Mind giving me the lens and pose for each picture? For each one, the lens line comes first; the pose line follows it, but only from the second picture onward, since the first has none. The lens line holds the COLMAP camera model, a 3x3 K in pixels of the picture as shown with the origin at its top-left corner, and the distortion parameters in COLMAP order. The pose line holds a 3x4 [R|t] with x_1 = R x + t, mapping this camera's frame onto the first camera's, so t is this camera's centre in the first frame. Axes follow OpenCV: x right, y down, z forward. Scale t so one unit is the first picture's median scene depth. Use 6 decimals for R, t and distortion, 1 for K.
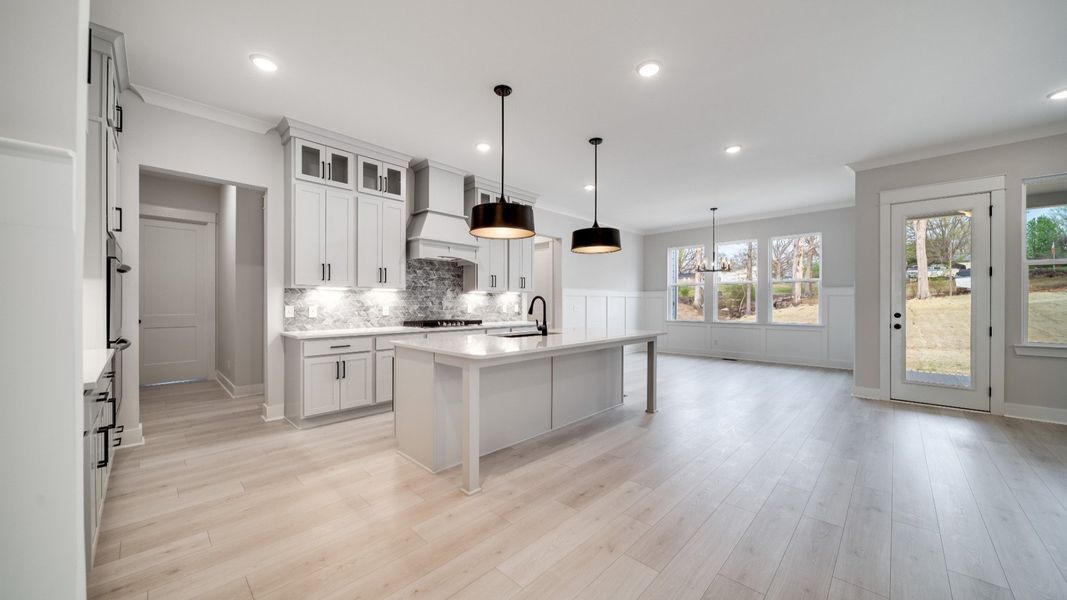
lens RADIAL K [[377.4, 0, 535.8], [0, 377.4, 303.5], [0, 0, 1]] dist [0.000116, -0.002789]
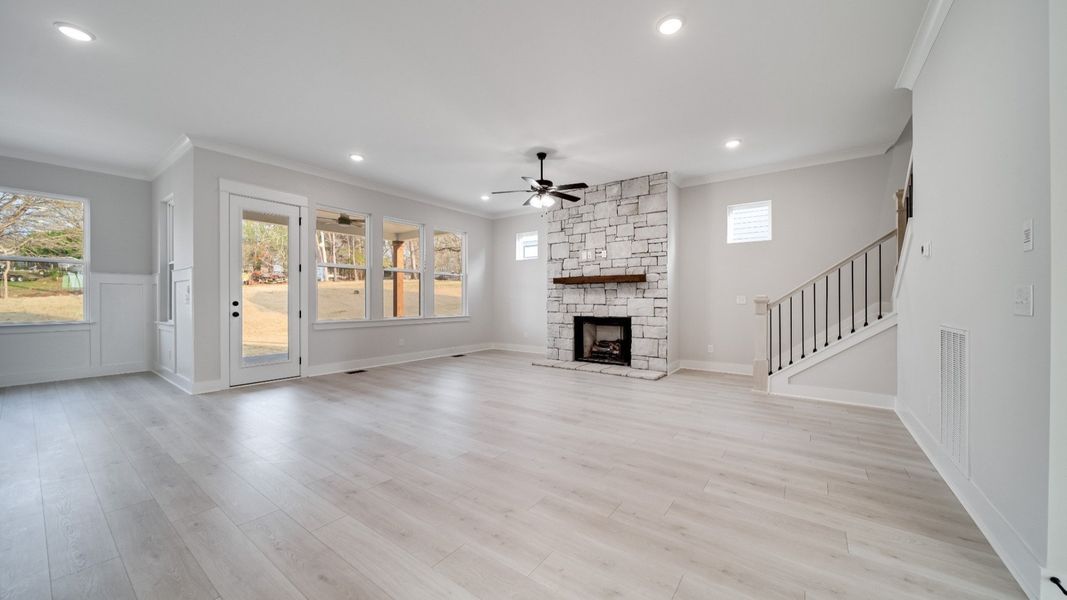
lens RADIAL K [[377.4, 0, 536.9], [0, 377.4, 299.7], [0, 0, 1]] dist [0.000116, -0.002789]
pose [[-0.133847, -0.001031, 0.991002, -0.168581], [0.004499, 0.999989, 0.001648, 0.022607], [-0.990992, 0.004679, -0.133840, 0.317913]]
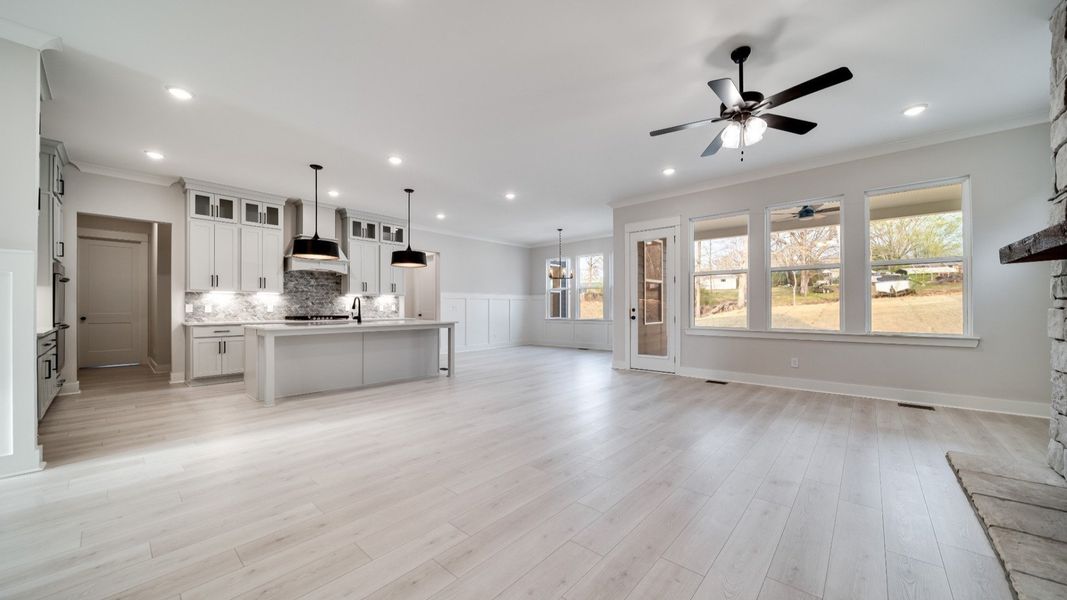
lens RADIAL K [[377.4, 0, 537.9], [0, 377.4, 307.0], [0, 0, 1]] dist [0.000116, -0.002789]
pose [[0.999049, -0.004860, 0.043323, 0.526032], [0.005115, 0.999970, -0.005763, 0.026758], [-0.043294, 0.005979, 0.999045, -0.423131]]
